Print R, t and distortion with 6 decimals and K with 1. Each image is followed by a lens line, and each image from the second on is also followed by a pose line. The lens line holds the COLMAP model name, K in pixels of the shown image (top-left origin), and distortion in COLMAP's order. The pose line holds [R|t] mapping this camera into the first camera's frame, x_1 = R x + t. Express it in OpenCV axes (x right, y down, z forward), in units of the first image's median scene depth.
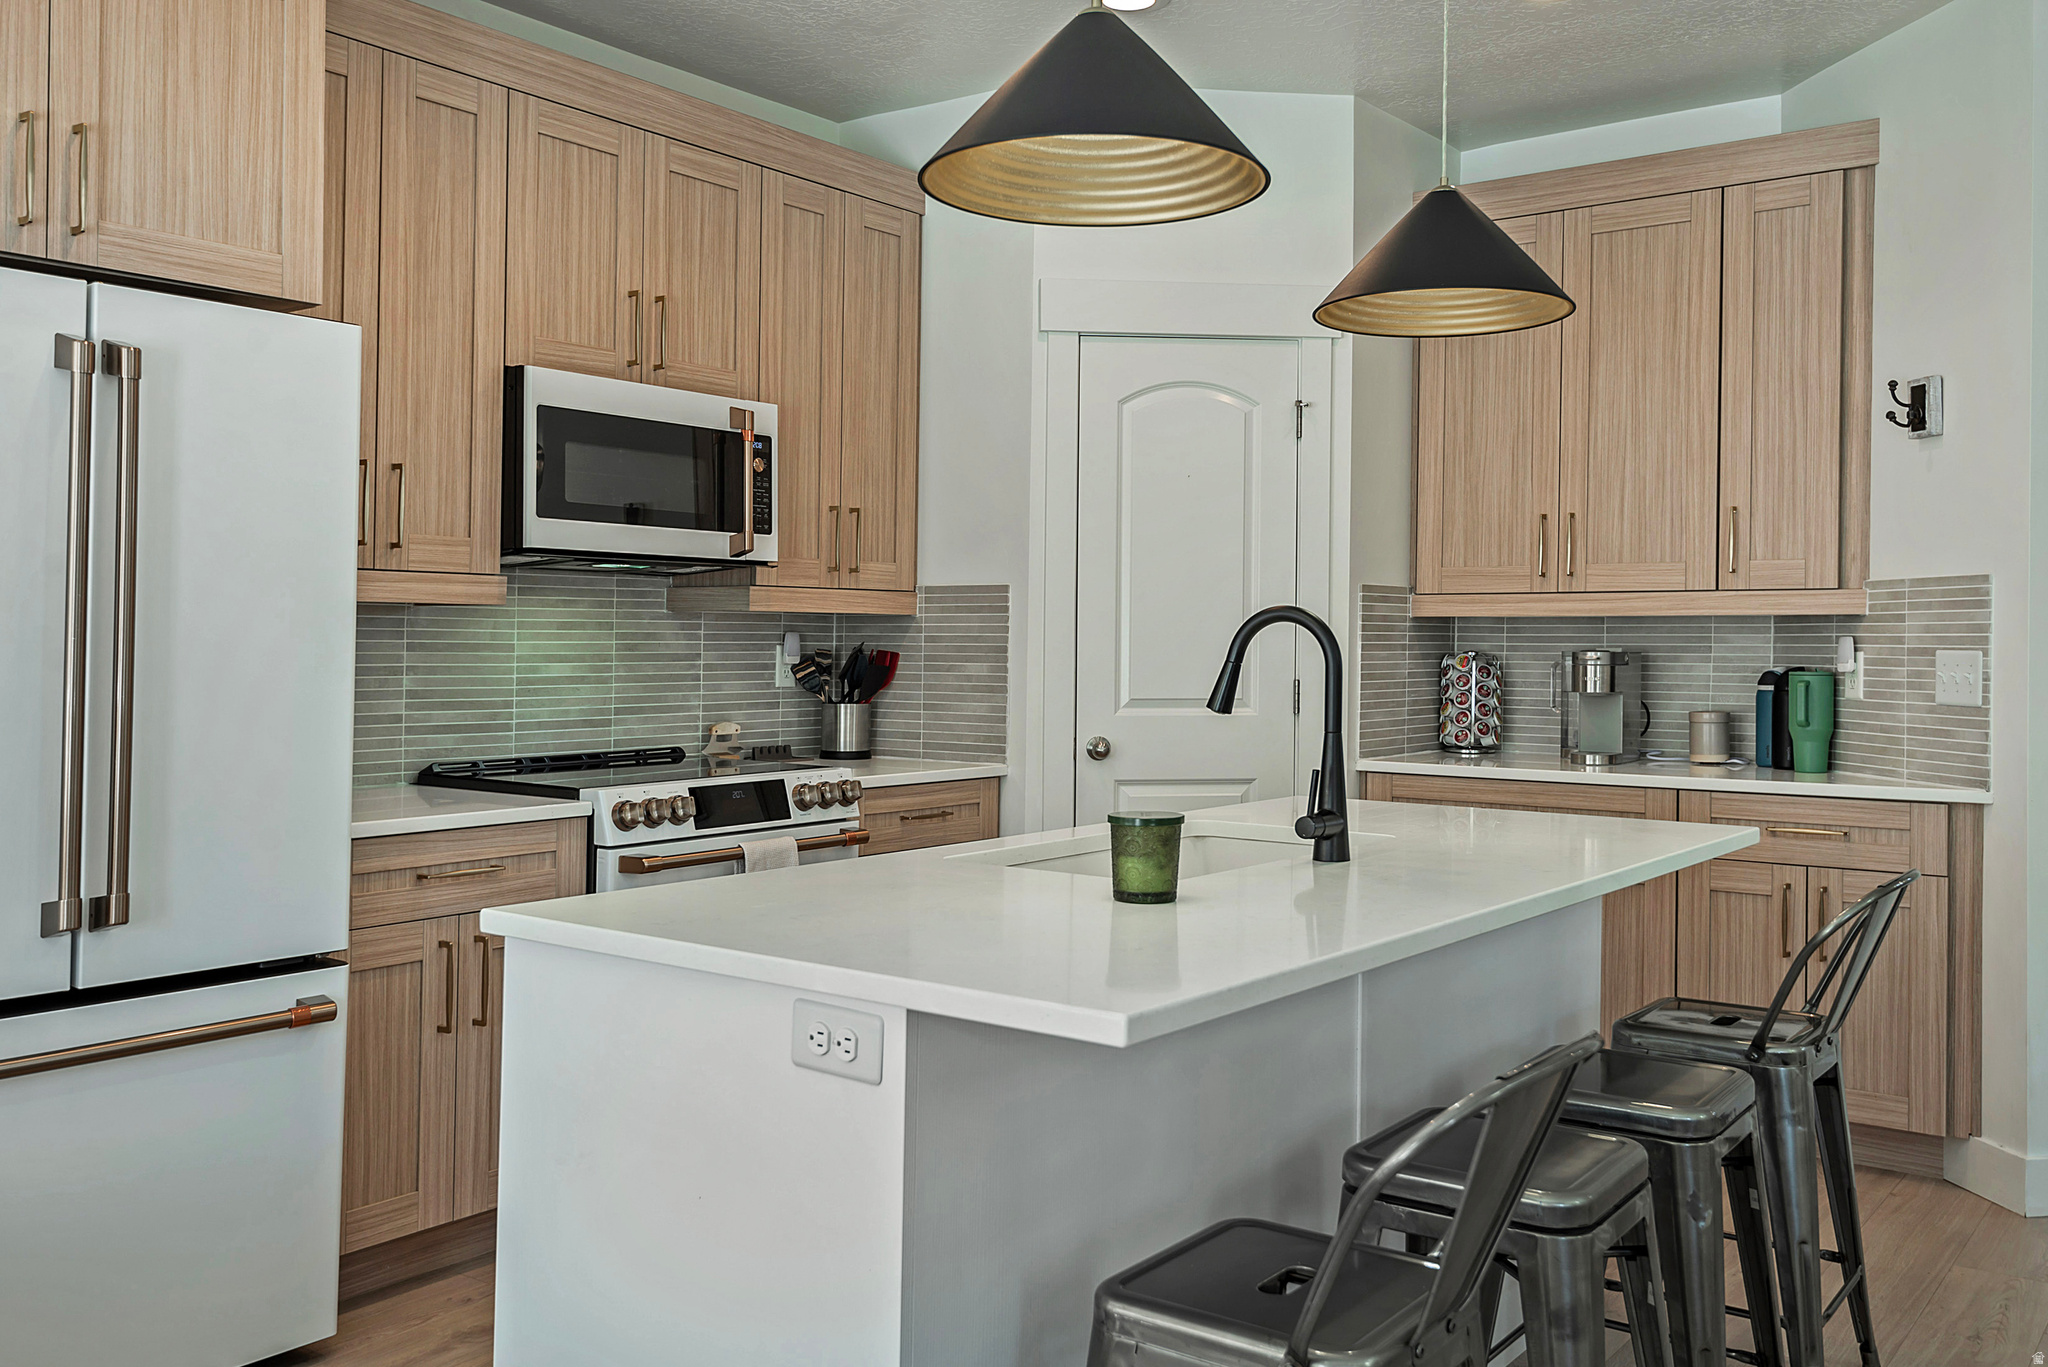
lens RADIAL K [[1768.8, 0, 1040.1], [0, 1768.8, 625.2], [0, 0, 1]] dist [0.042876, -0.041269]
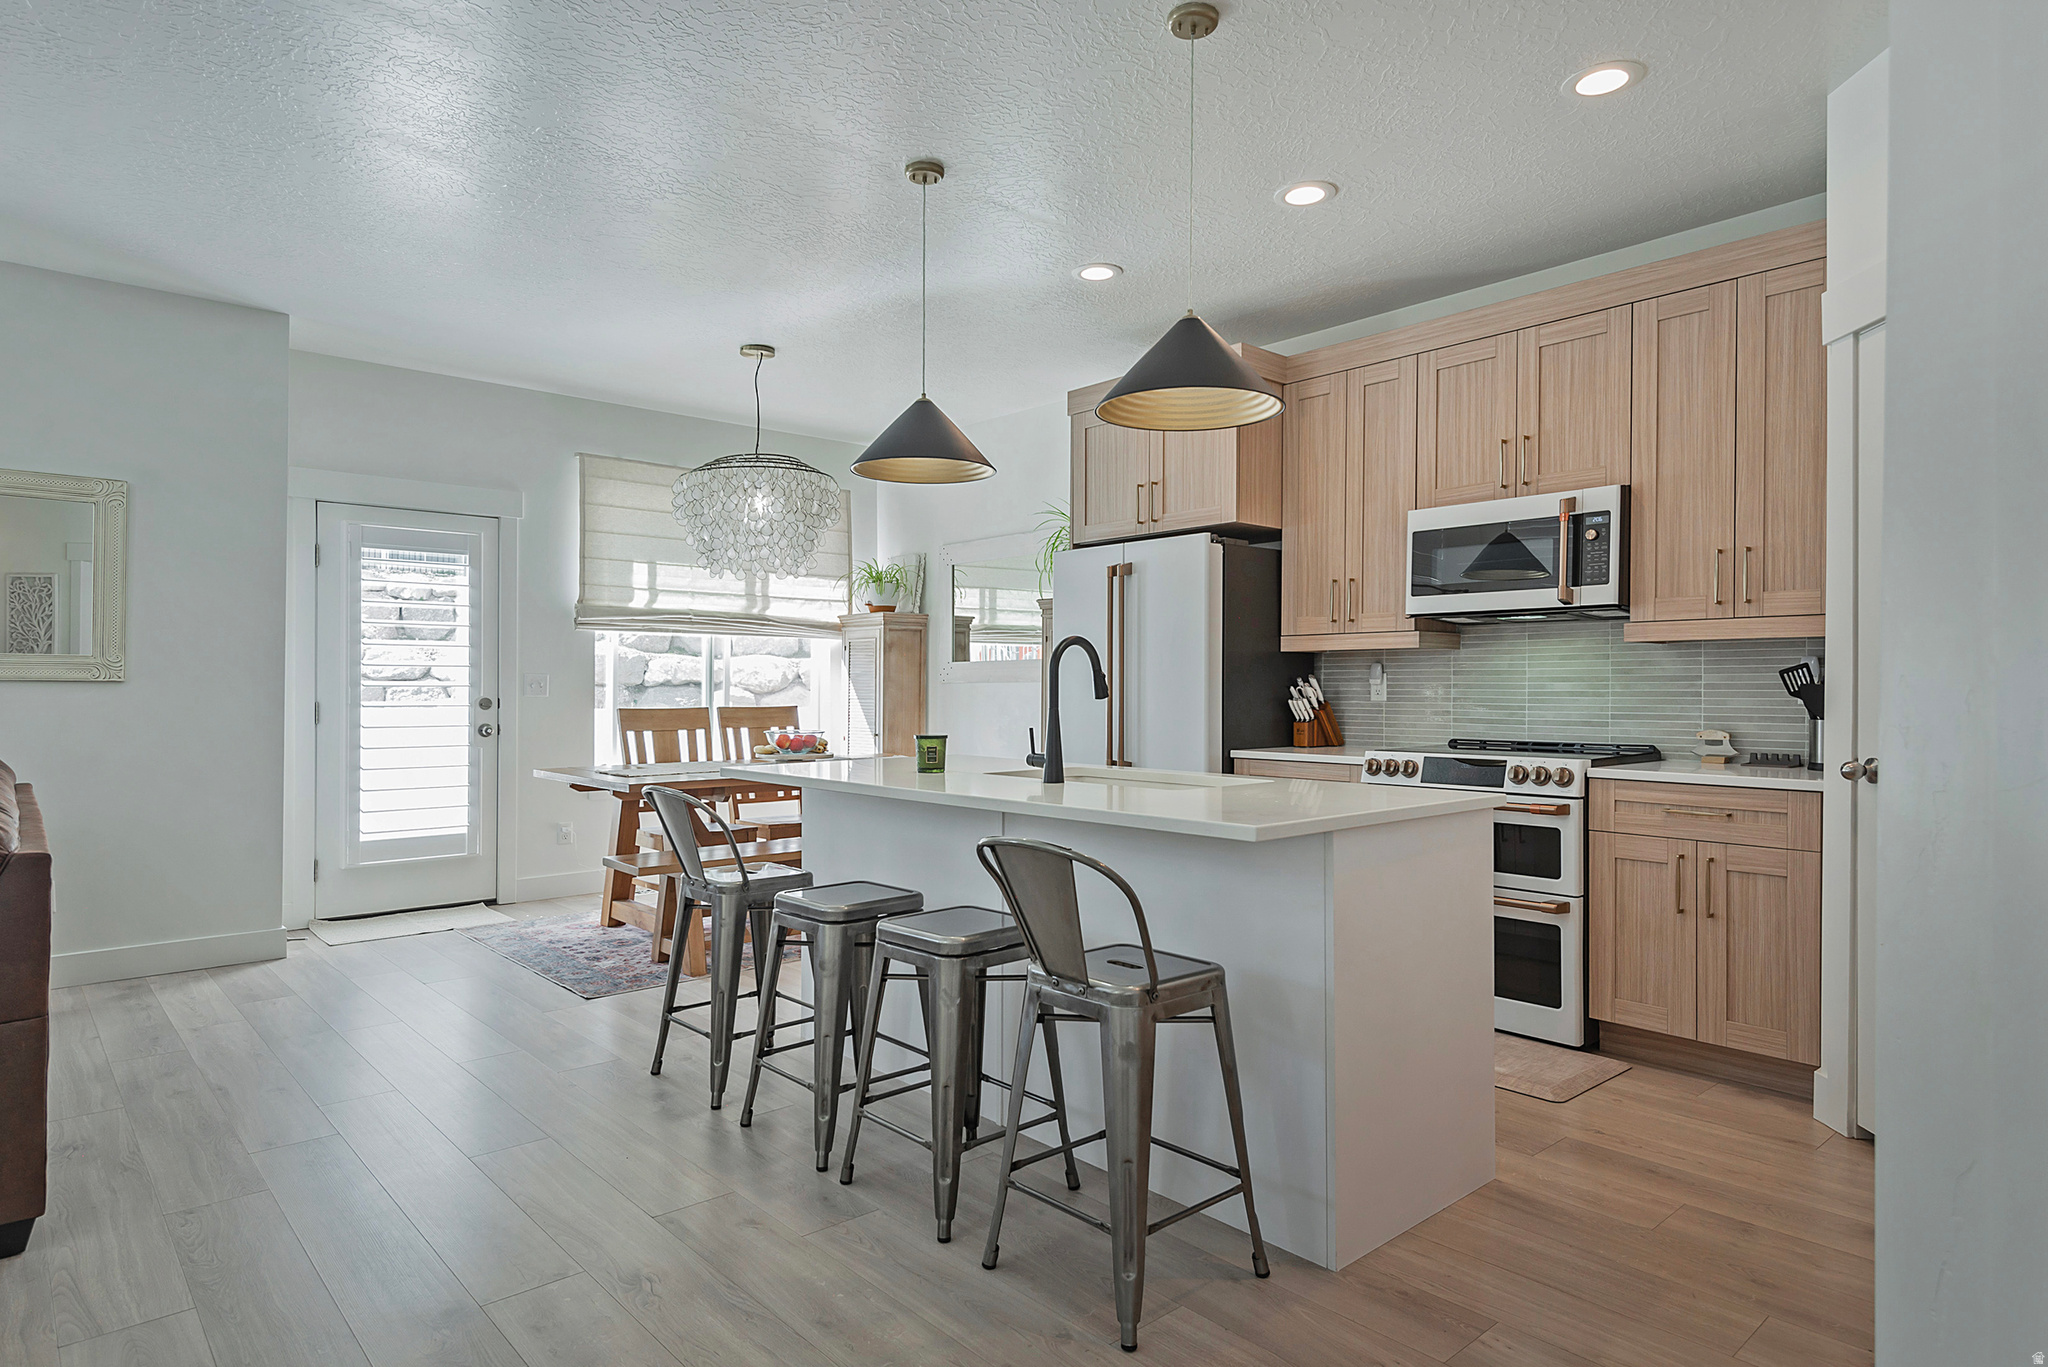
lens RADIAL K [[1124.0, 0, 1011.8], [0, 1124.0, 701.6], [0, 0, 1]] dist [0.022257, -0.013323]
pose [[-0.193057, 0.006779, -0.981164, 0.772632], [0.006488, 0.999963, 0.005633, 0.029547], [0.981166, -0.005279, -0.193093, 0.728868]]
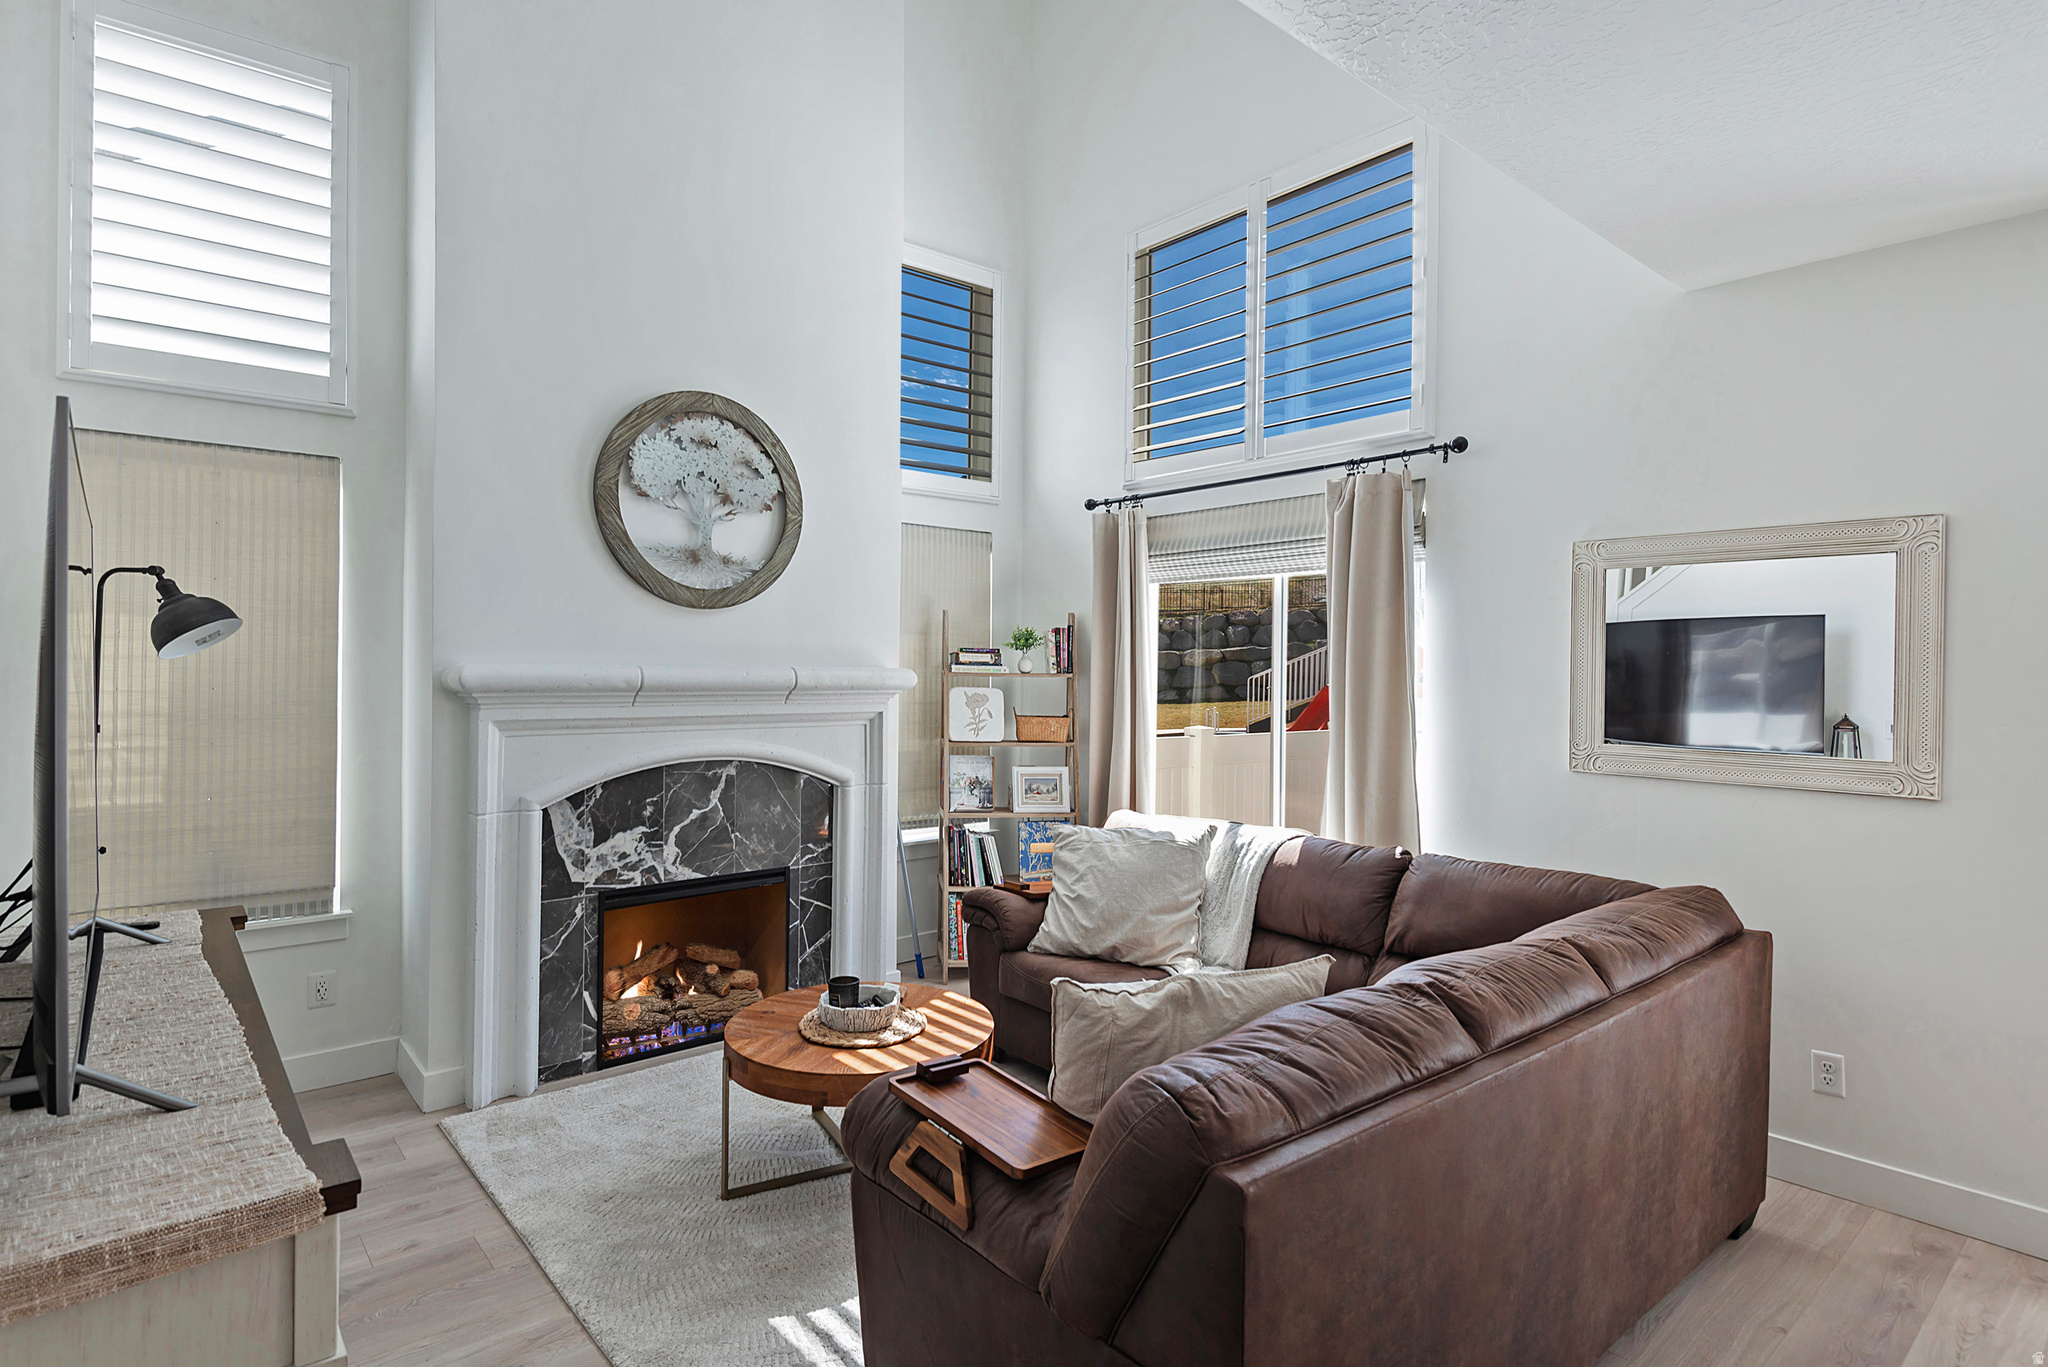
lens RADIAL K [[1051.1, 0, 973.5], [0, 1051.1, 661.6], [0, 0, 1]] dist [0.029619, -0.009403]
pose [[-0.971343, -0.011636, 0.237399, 0.346892], [-0.015370, 0.999785, -0.013884, -0.056770], [-0.237186, -0.017135, -0.971313, 0.536133]]
